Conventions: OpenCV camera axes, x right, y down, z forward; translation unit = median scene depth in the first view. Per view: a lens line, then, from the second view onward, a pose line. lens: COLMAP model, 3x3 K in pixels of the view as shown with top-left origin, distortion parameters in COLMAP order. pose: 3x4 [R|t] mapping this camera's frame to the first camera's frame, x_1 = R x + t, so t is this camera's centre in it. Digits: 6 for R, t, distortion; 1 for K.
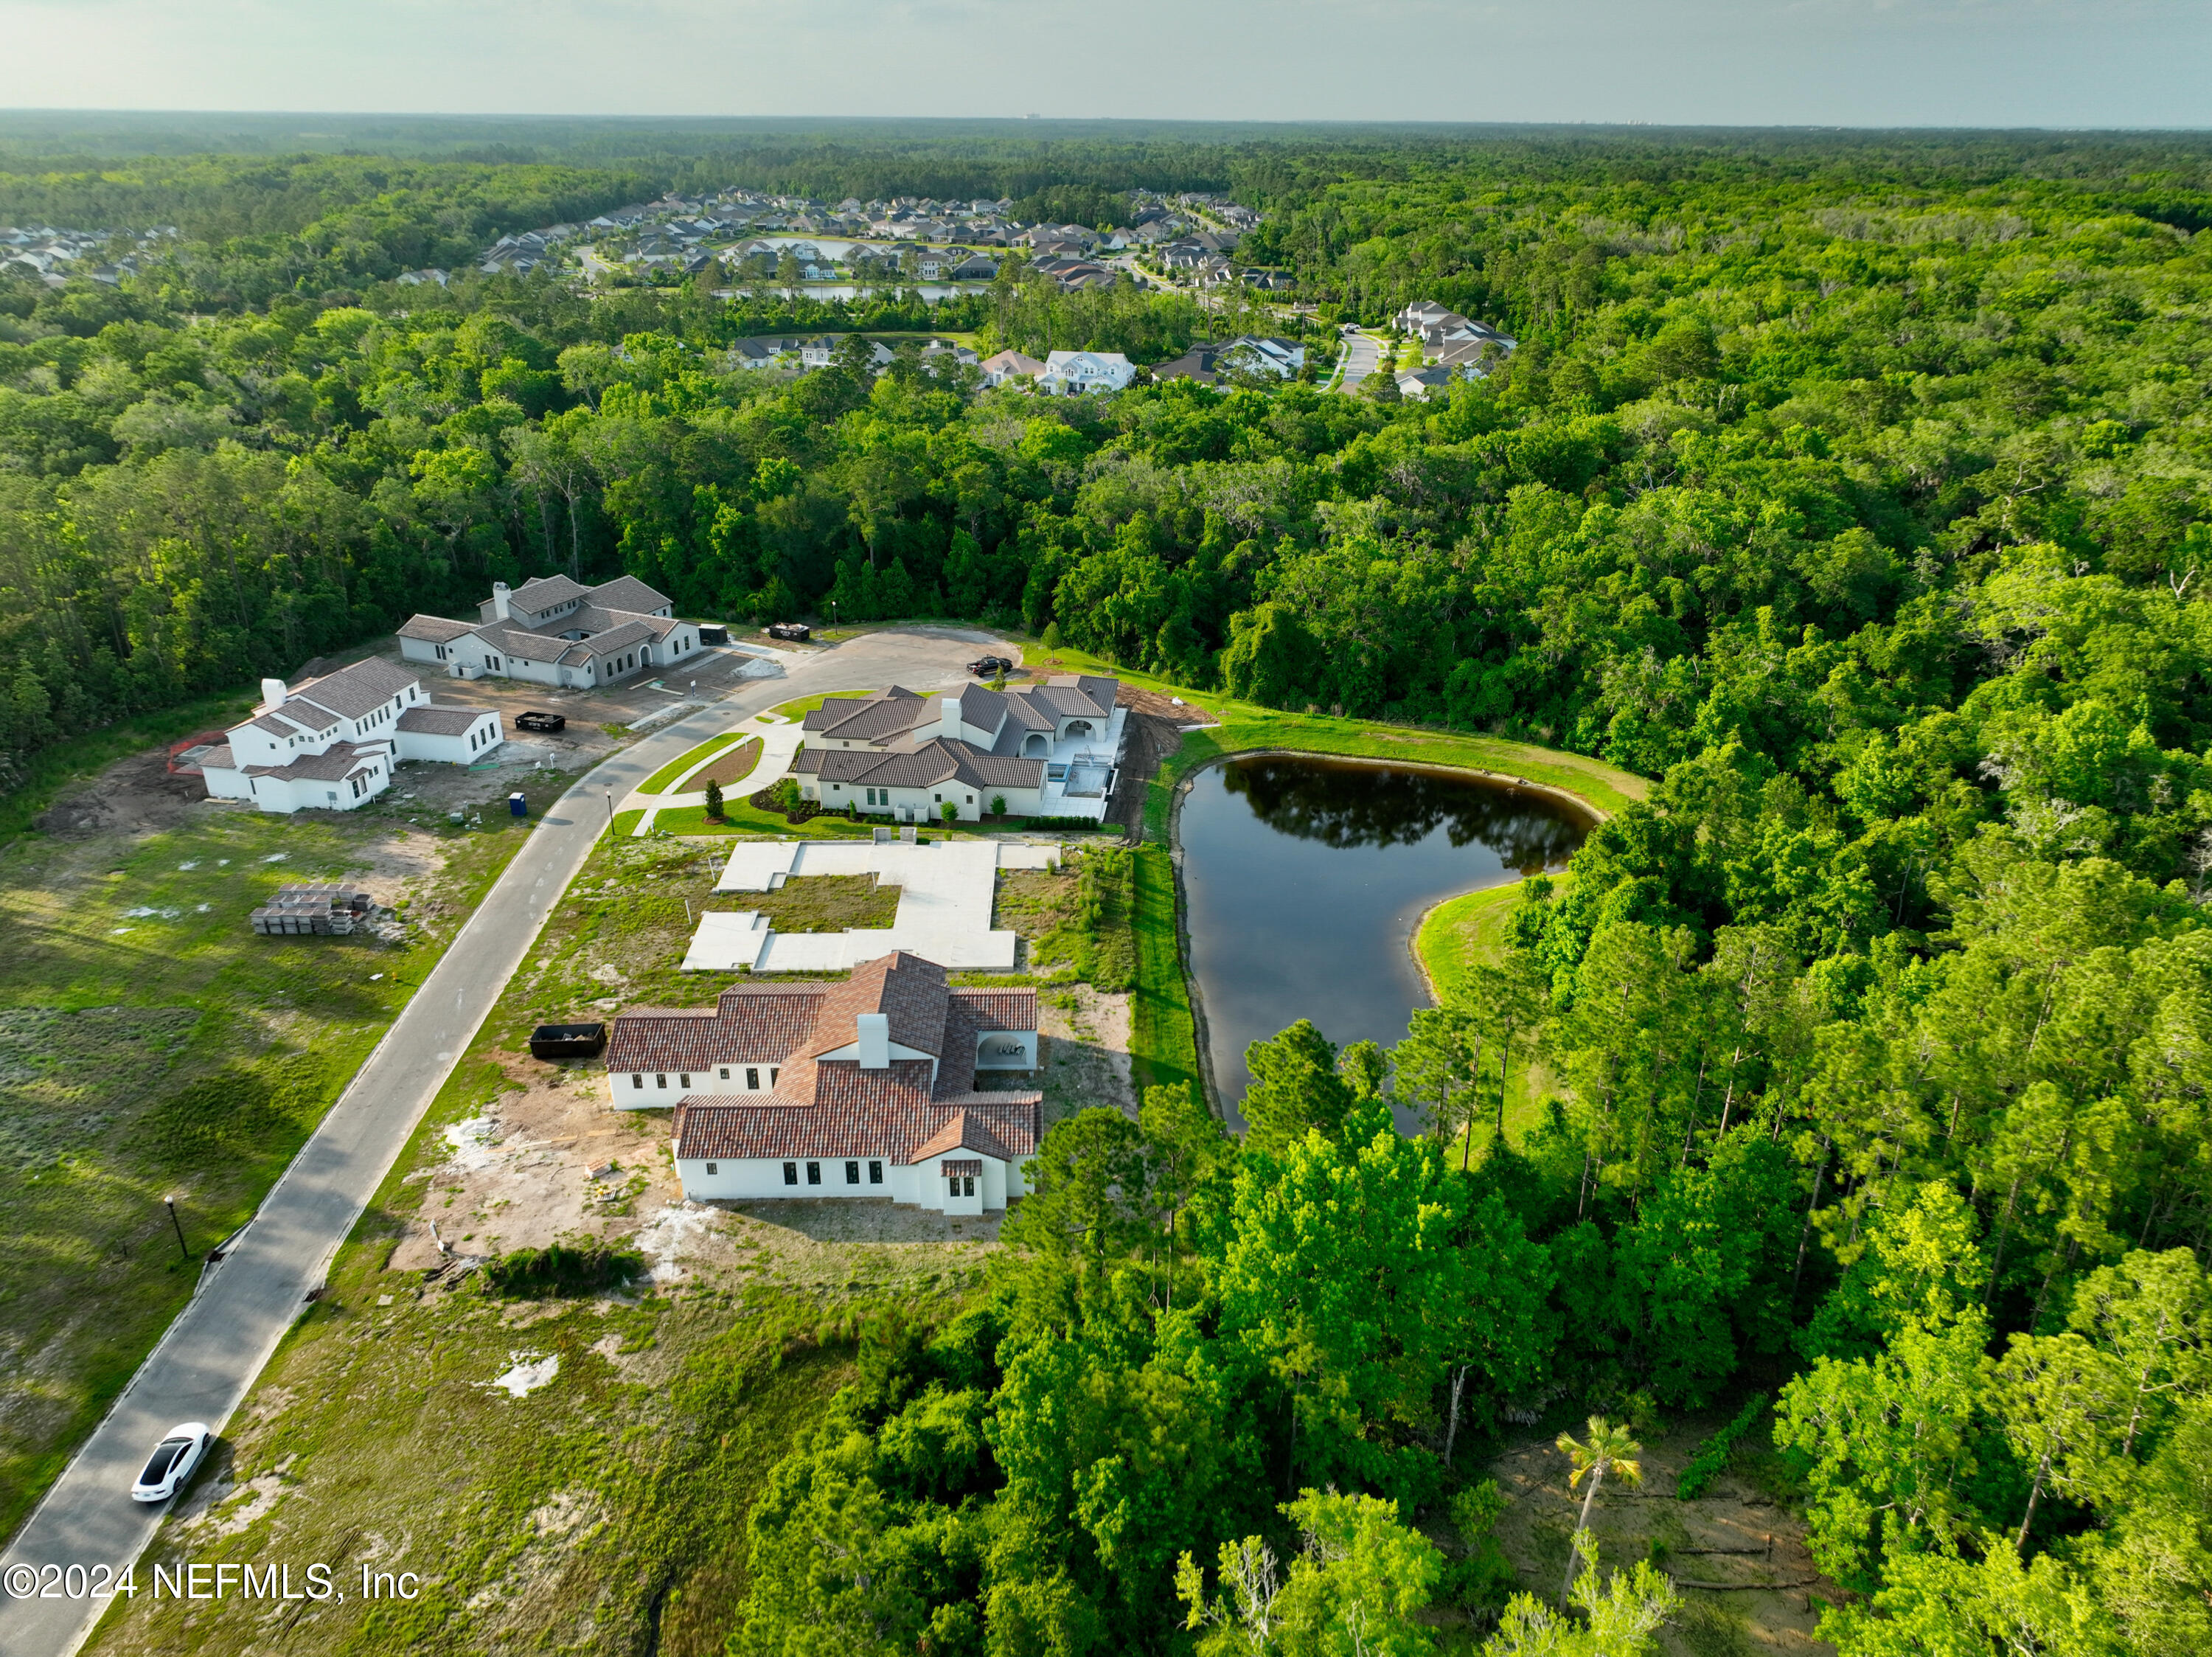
lens RADIAL K [[1557.1, 0, 1107.9], [0, 1557.1, 833.4], [0, 0, 1]] dist [-0.000157, 0.011882]
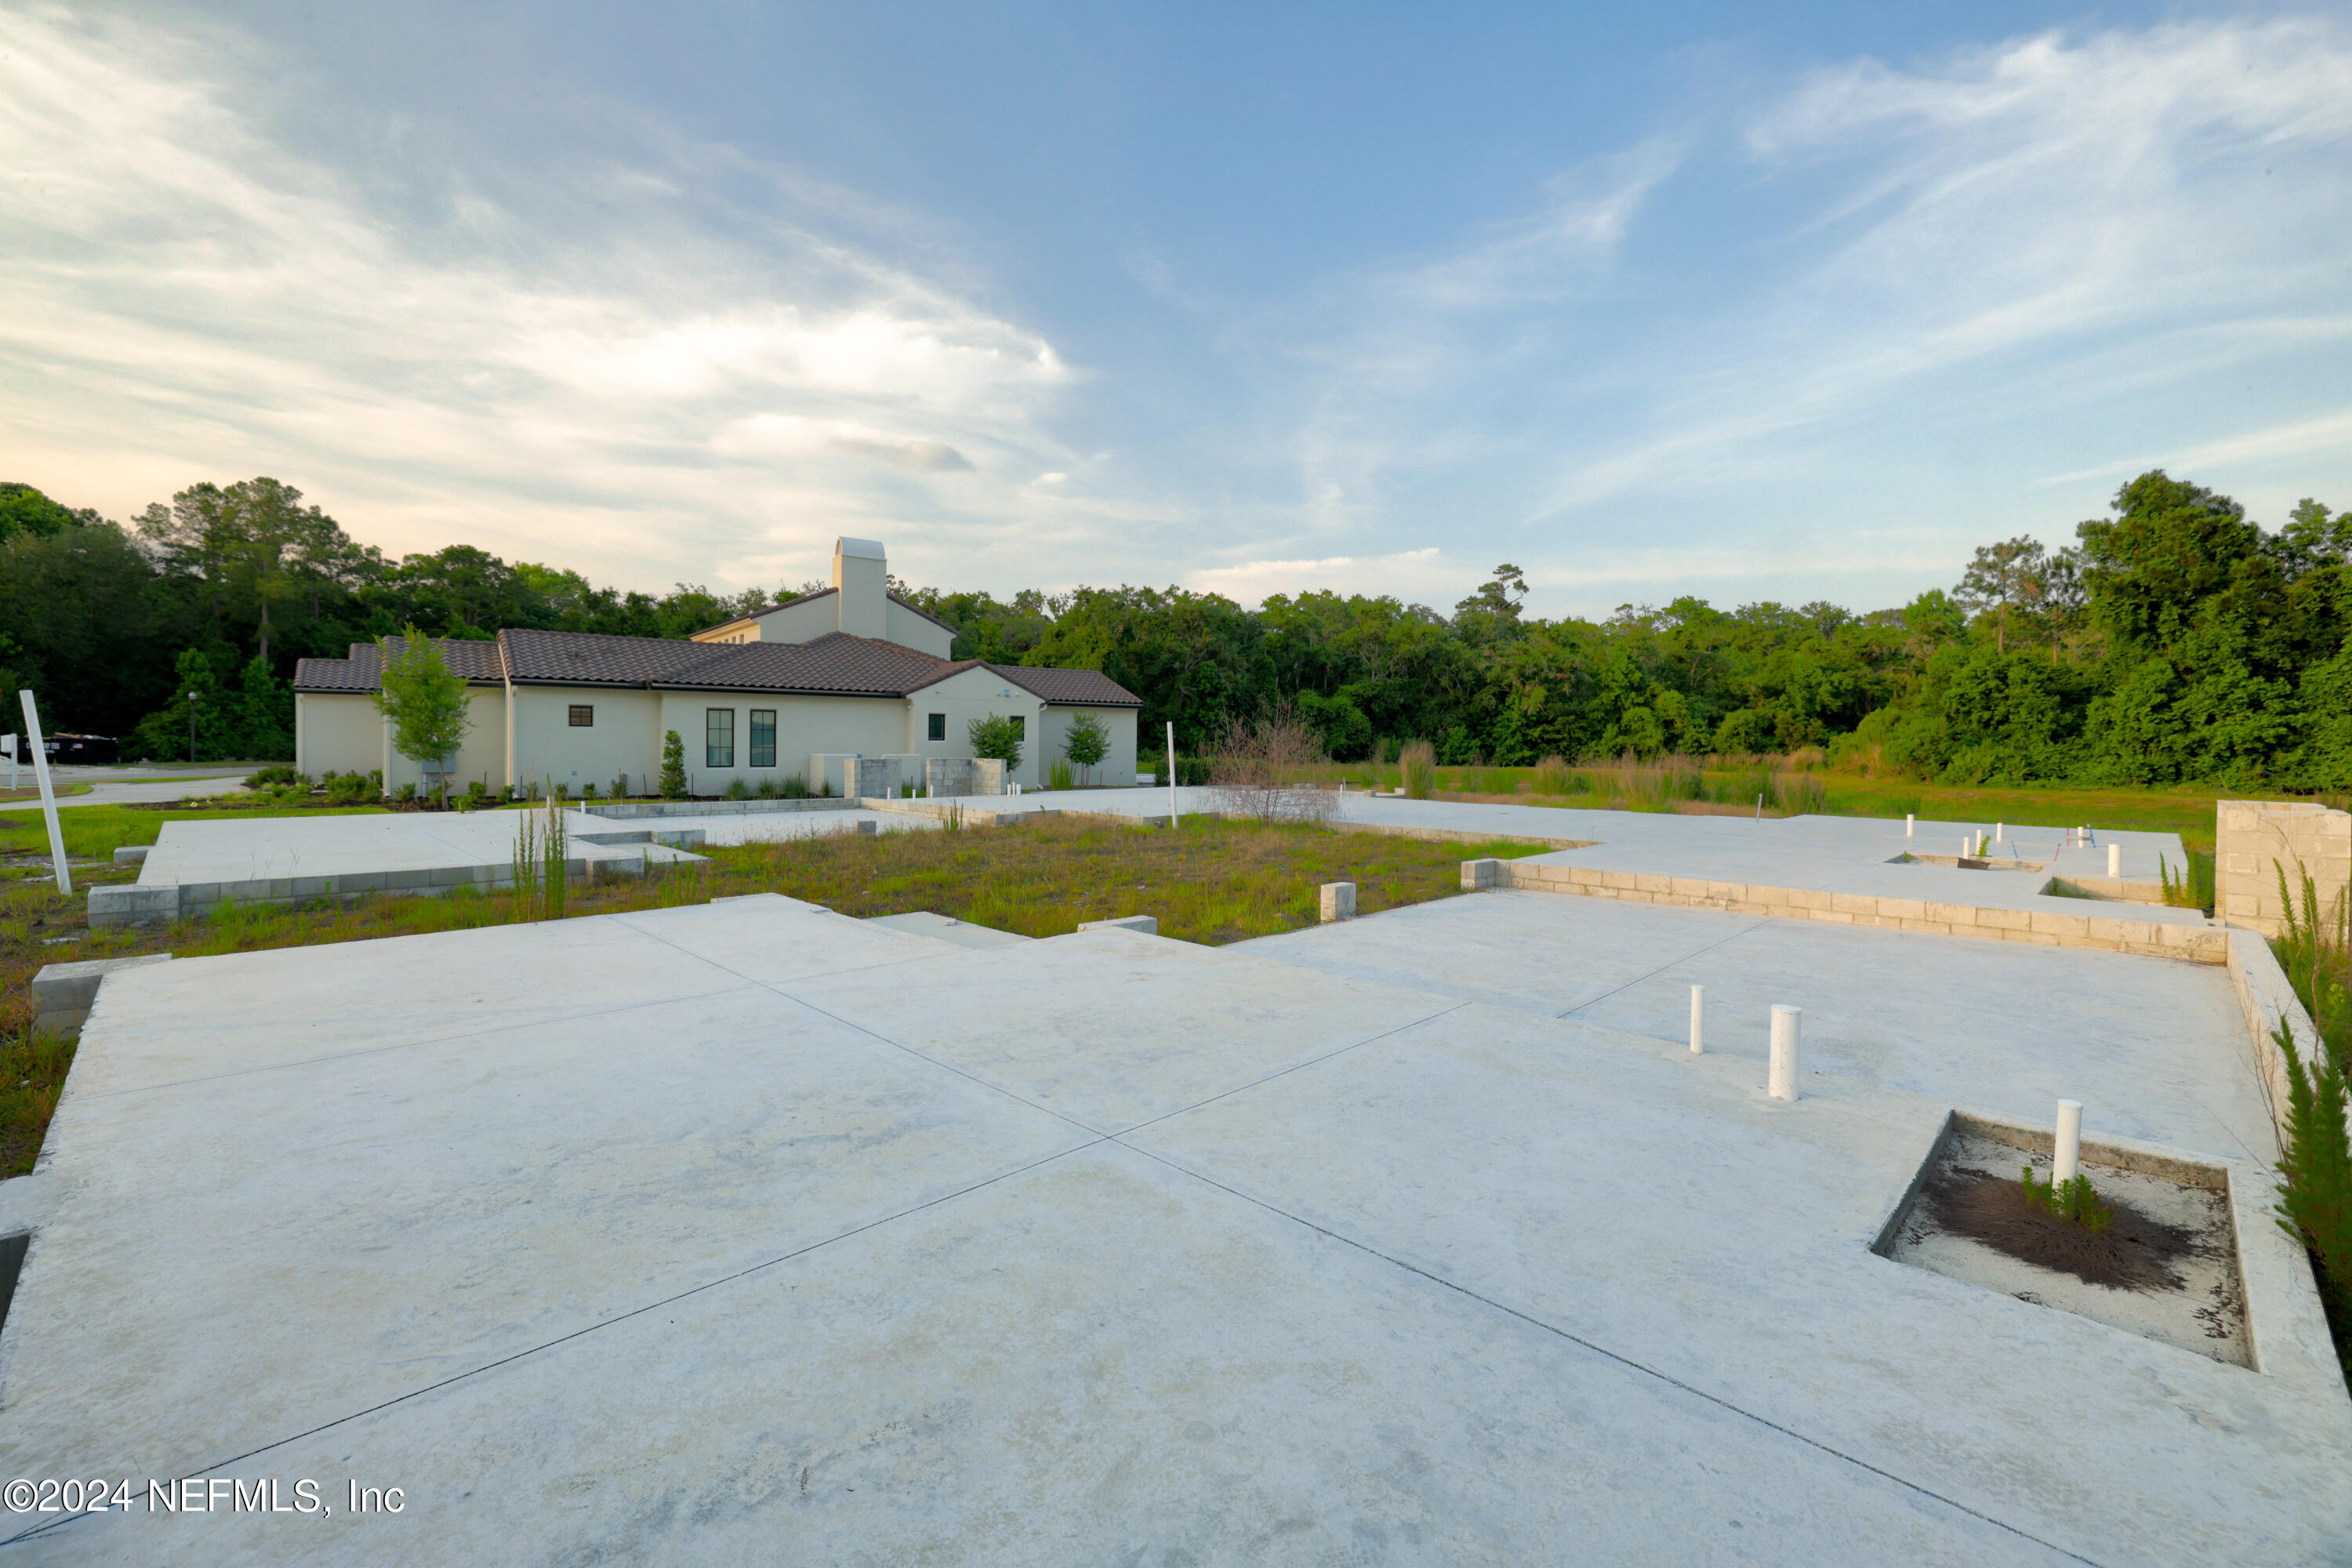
lens RADIAL K [[976.4, 0, 1155.9], [0, 976.4, 760.3], [0, 0, 1]] dist [-0.002989, -0.000603]
pose [[0.730864, -0.010866, 0.682436, -0.224139], [0.283125, 0.914614, -0.288655, 0.061920], [-0.621029, 0.404182, 0.671535, 0.827400]]
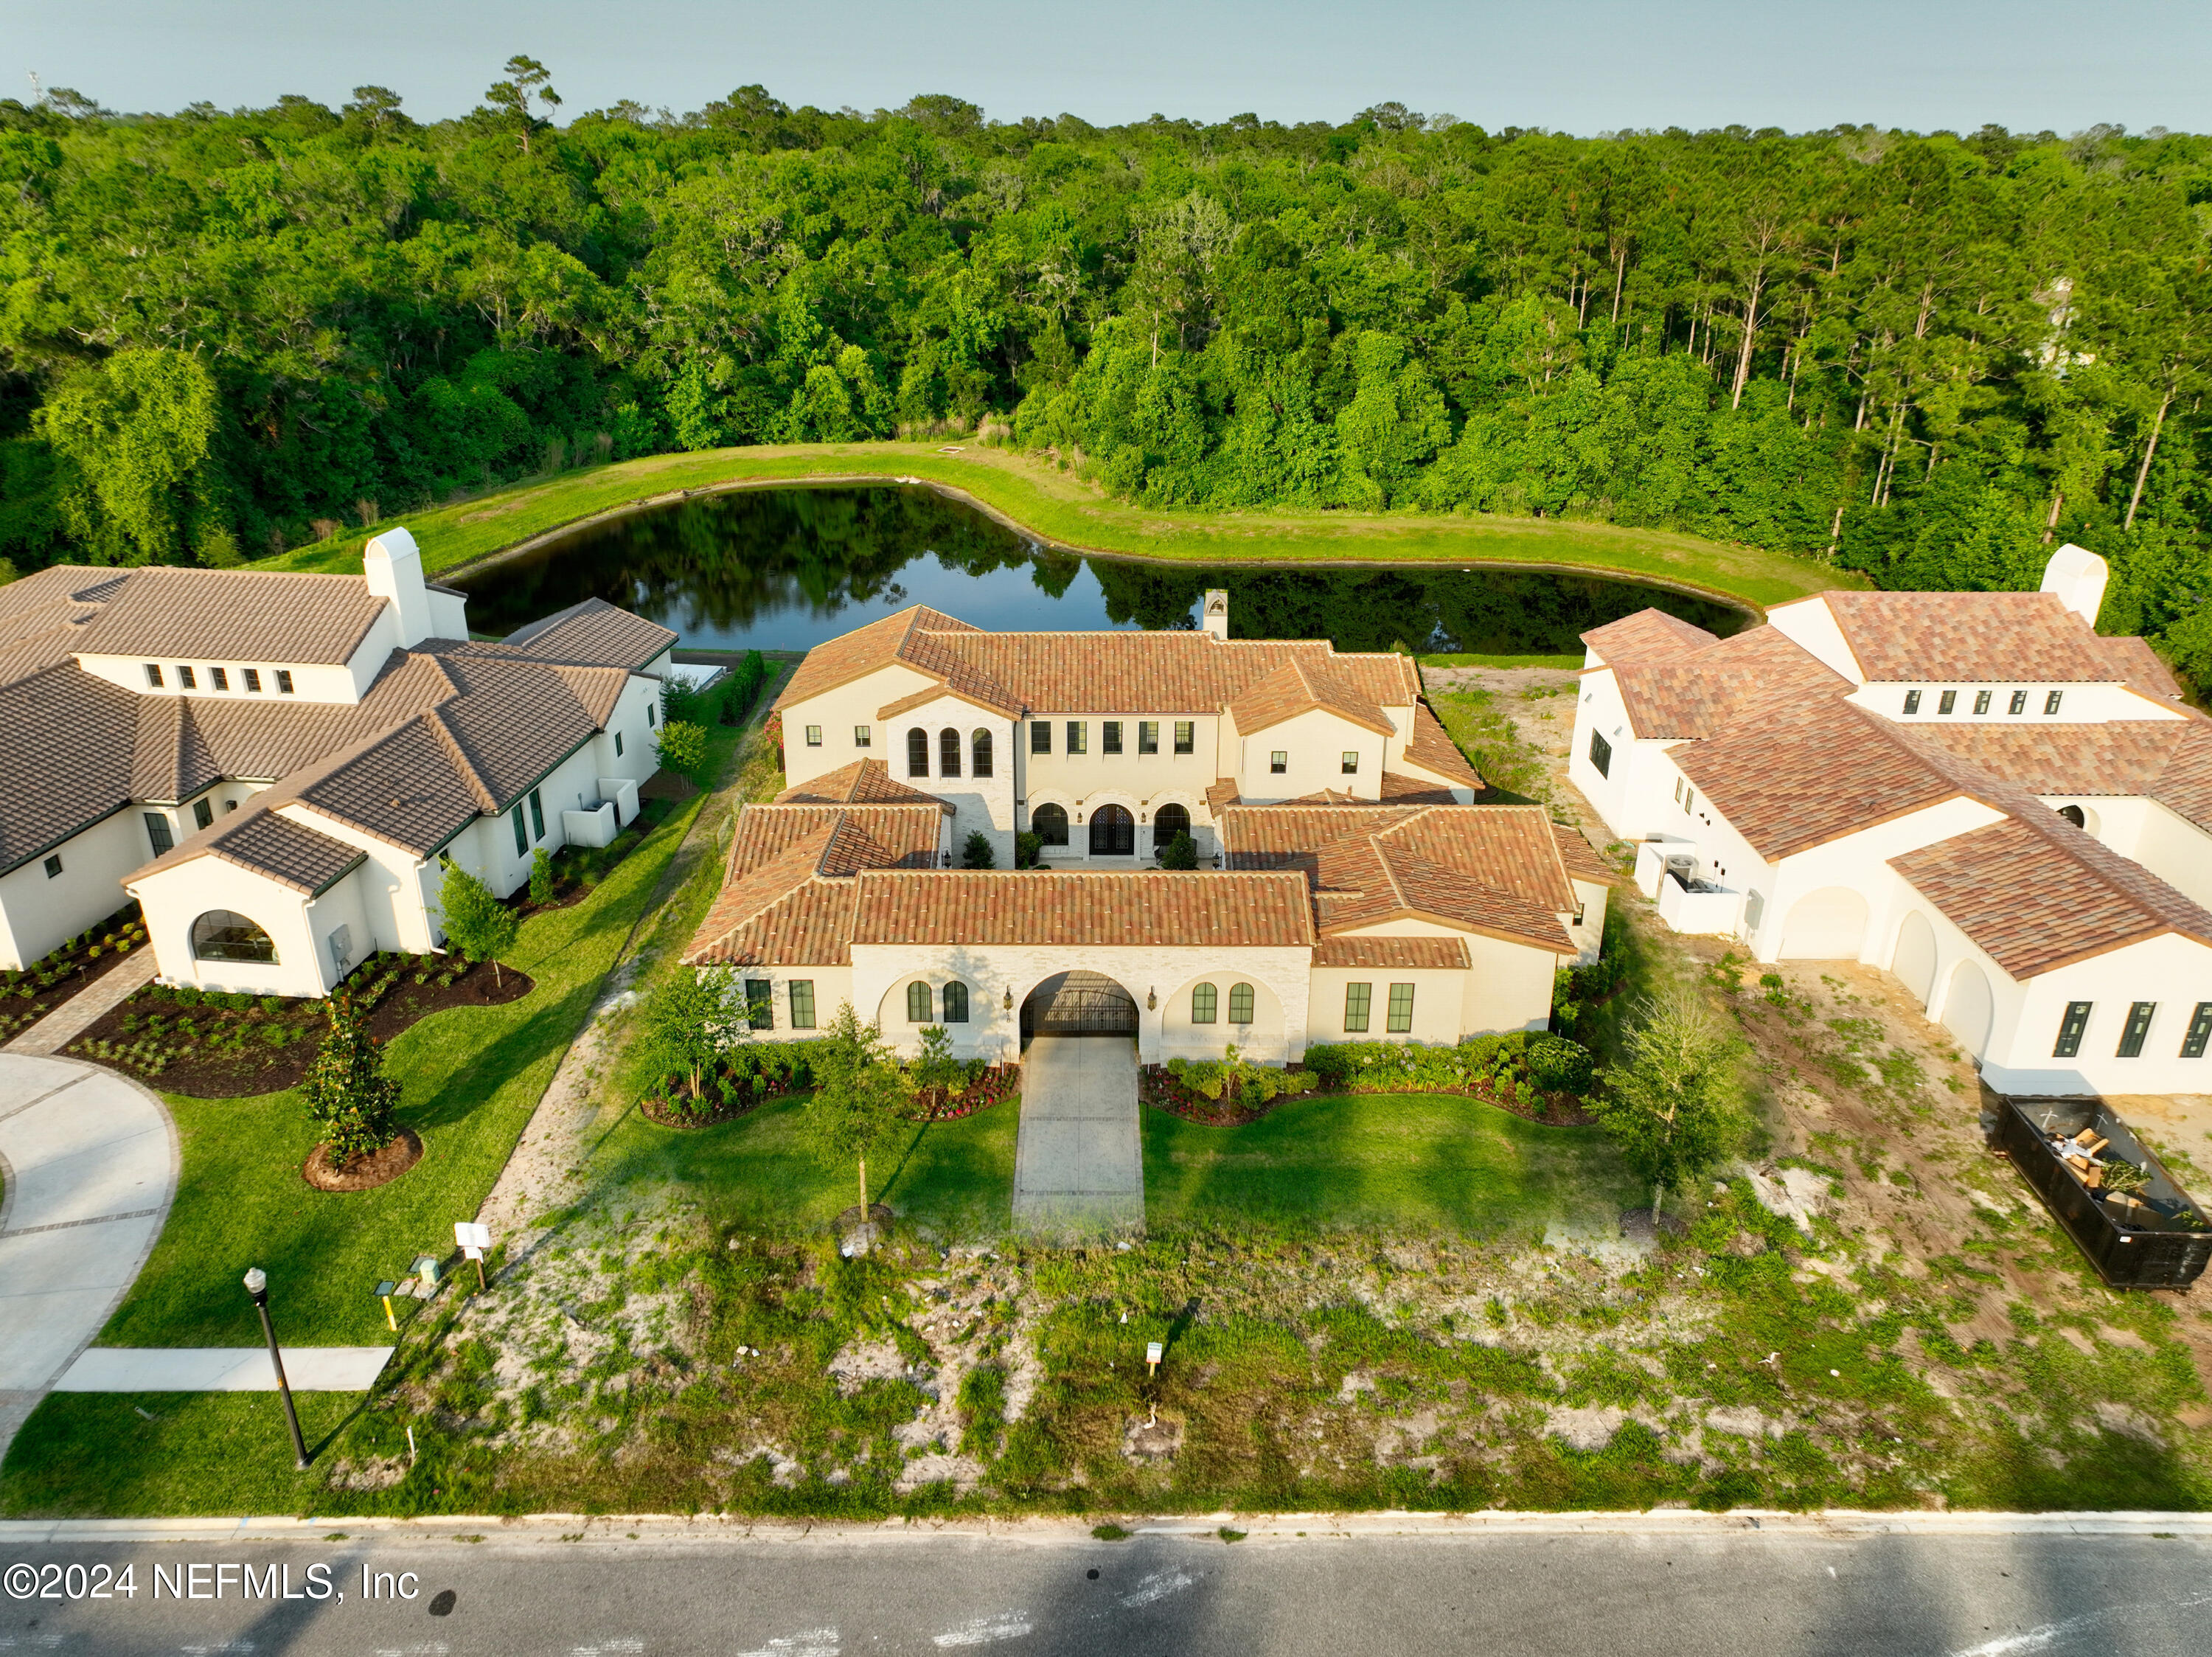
lens RADIAL K [[1557.5, 0, 1111.2], [0, 1557.5, 820.5], [0, 0, 1]] dist [-0.002637, 0.017037]
pose [[0.007098, -0.408895, 0.912554, -0.461486], [0.412495, 0.832514, 0.369822, -0.098078], [-0.910932, 0.373799, 0.174576, 0.835491]]
